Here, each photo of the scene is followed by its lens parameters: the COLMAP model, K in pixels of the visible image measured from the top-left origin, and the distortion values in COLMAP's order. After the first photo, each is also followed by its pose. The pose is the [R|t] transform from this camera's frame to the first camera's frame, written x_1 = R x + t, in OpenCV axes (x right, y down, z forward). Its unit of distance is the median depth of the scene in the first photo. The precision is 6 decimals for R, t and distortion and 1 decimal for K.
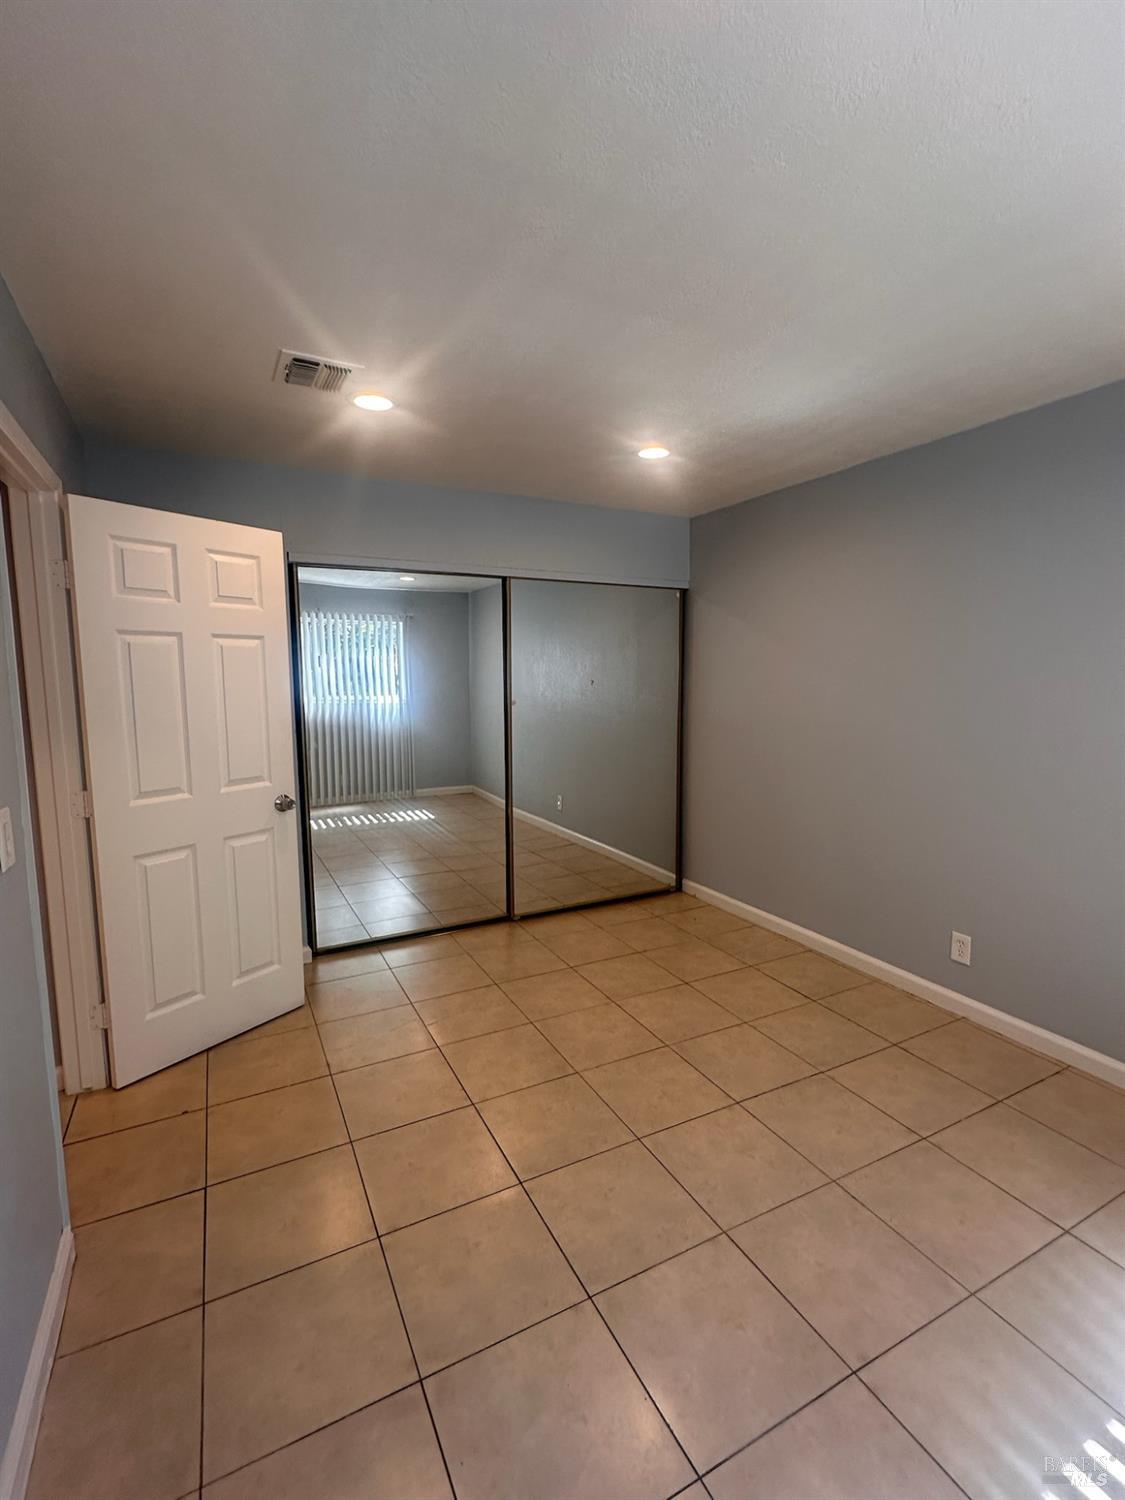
lens RADIAL K [[670.9, 0, 562.5], [0, 670.9, 750.0], [0, 0, 1]] dist [-0.001147, -0.000036]
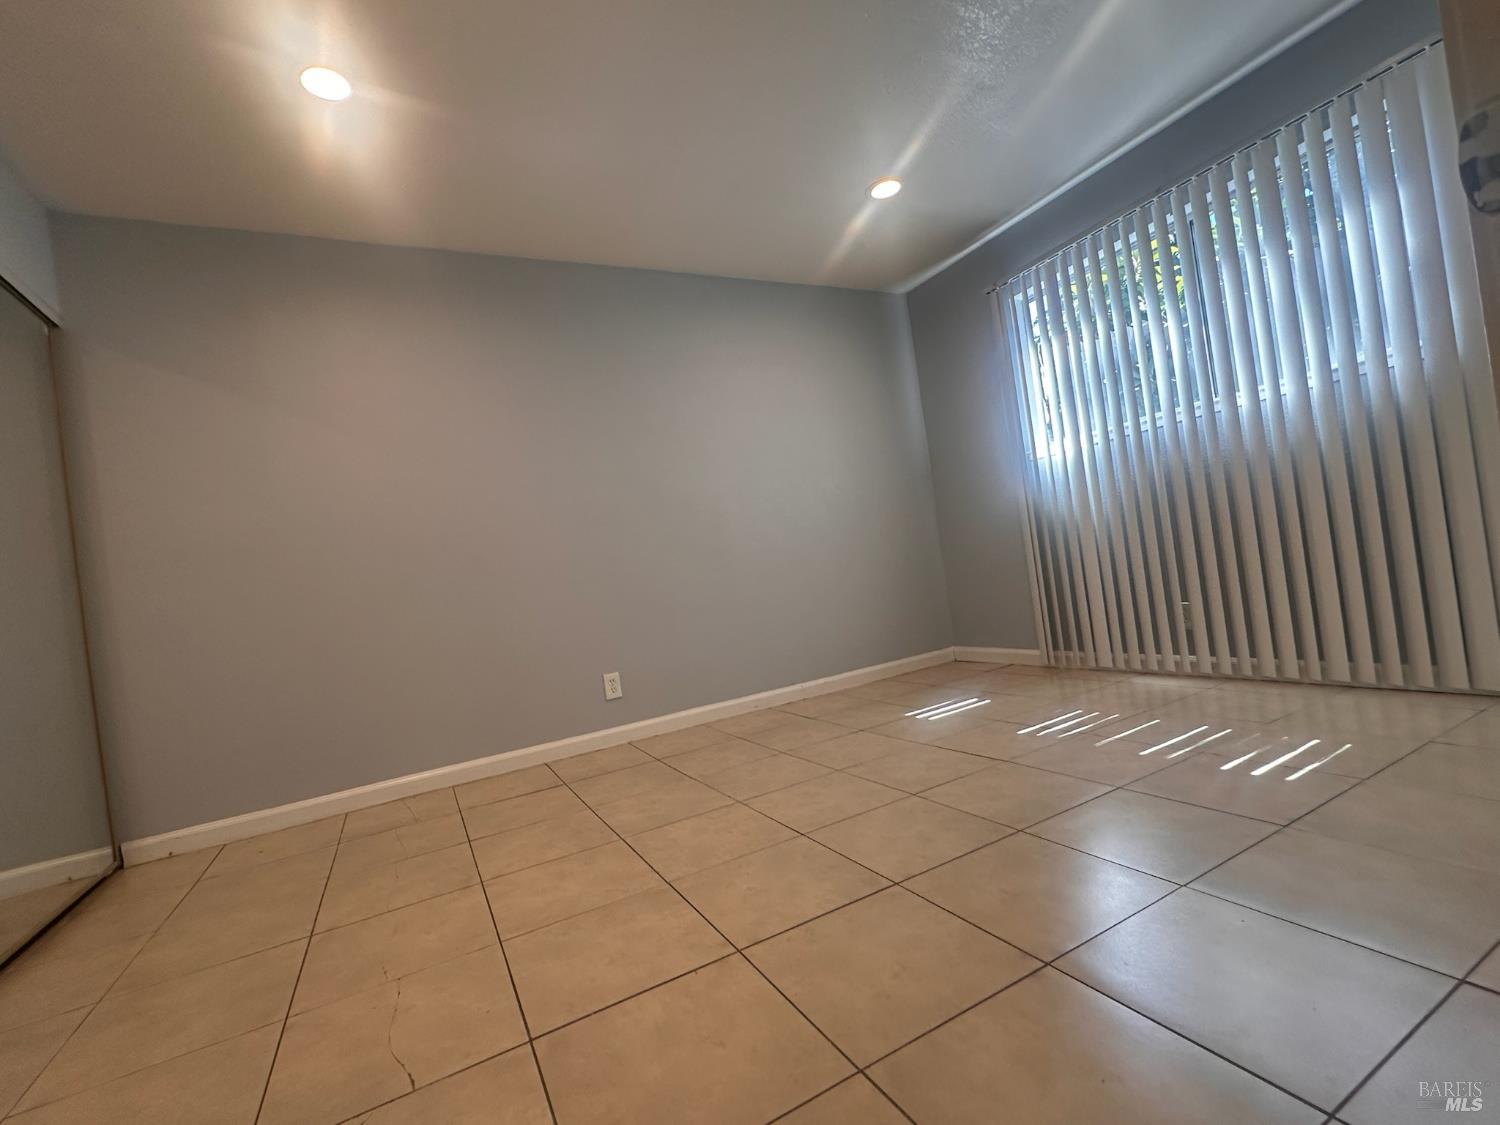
lens RADIAL K [[670.9, 0, 750.7], [0, 670.9, 571.0], [0, 0, 1]] dist [-0.001147, -0.000036]
pose [[-0.008246, 0.015188, 0.999851, -0.561955], [0.250679, 0.967988, -0.012637, 0.175147], [-0.968035, 0.250537, -0.011789, 0.721815]]
